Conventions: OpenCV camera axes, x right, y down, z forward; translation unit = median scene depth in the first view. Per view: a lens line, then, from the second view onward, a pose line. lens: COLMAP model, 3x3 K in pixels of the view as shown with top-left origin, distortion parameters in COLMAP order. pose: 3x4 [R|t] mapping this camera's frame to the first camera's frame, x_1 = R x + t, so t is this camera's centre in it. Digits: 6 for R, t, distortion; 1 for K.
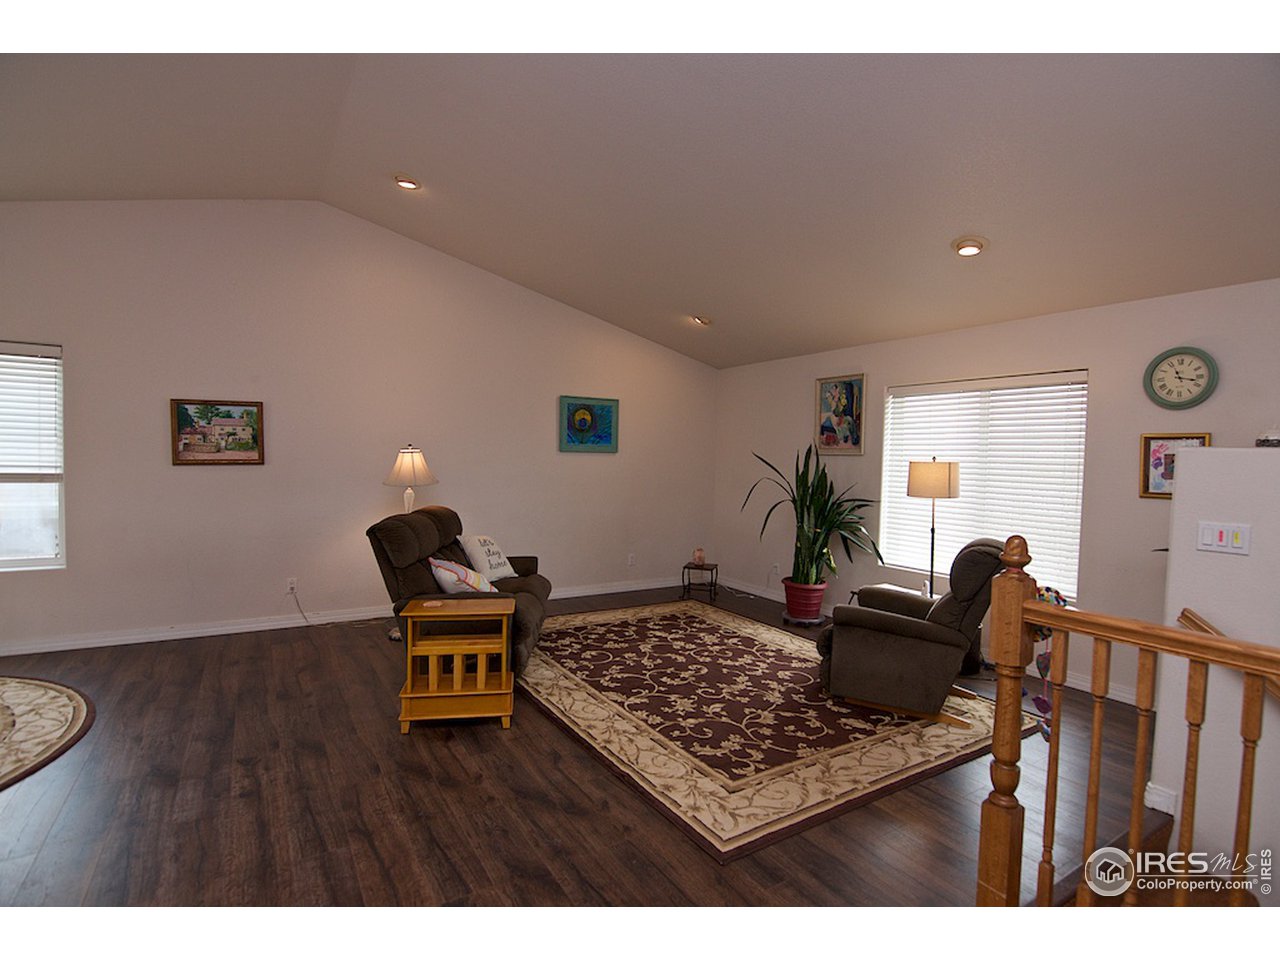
lens RADIAL K [[623.0, 0, 640.0], [0, 623.0, 480.0], [0, 0, 1]] dist [-0.003815, -0.011329]
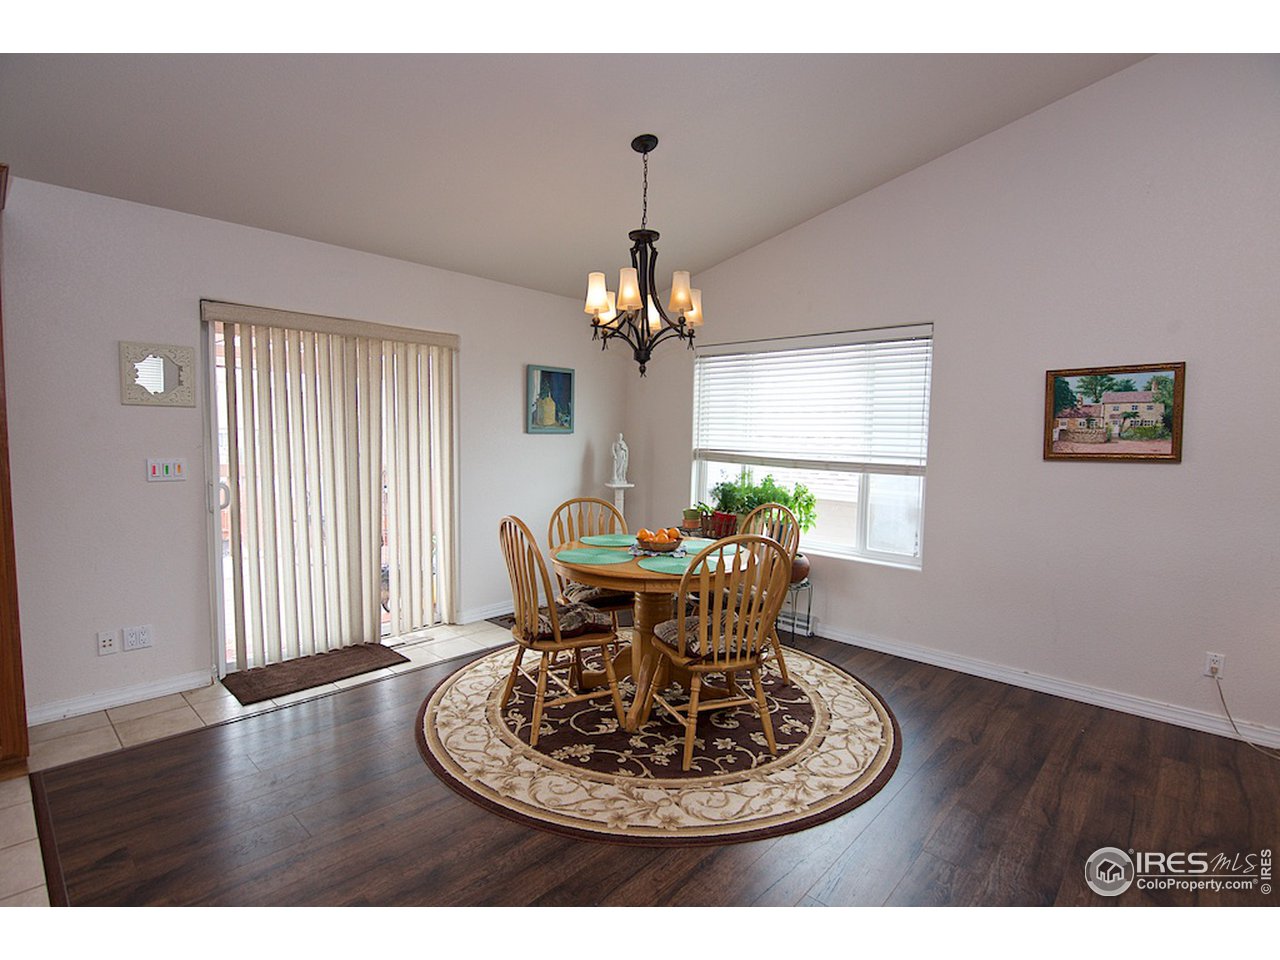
lens RADIAL K [[623.0, 0, 640.0], [0, 623.0, 480.0], [0, 0, 1]] dist [-0.003815, -0.011329]
pose [[0.265050, 0.054600, -0.962688, -0.161608], [-0.044671, 0.998019, 0.044305, -0.010988], [0.963199, 0.031261, 0.266964, 0.333739]]
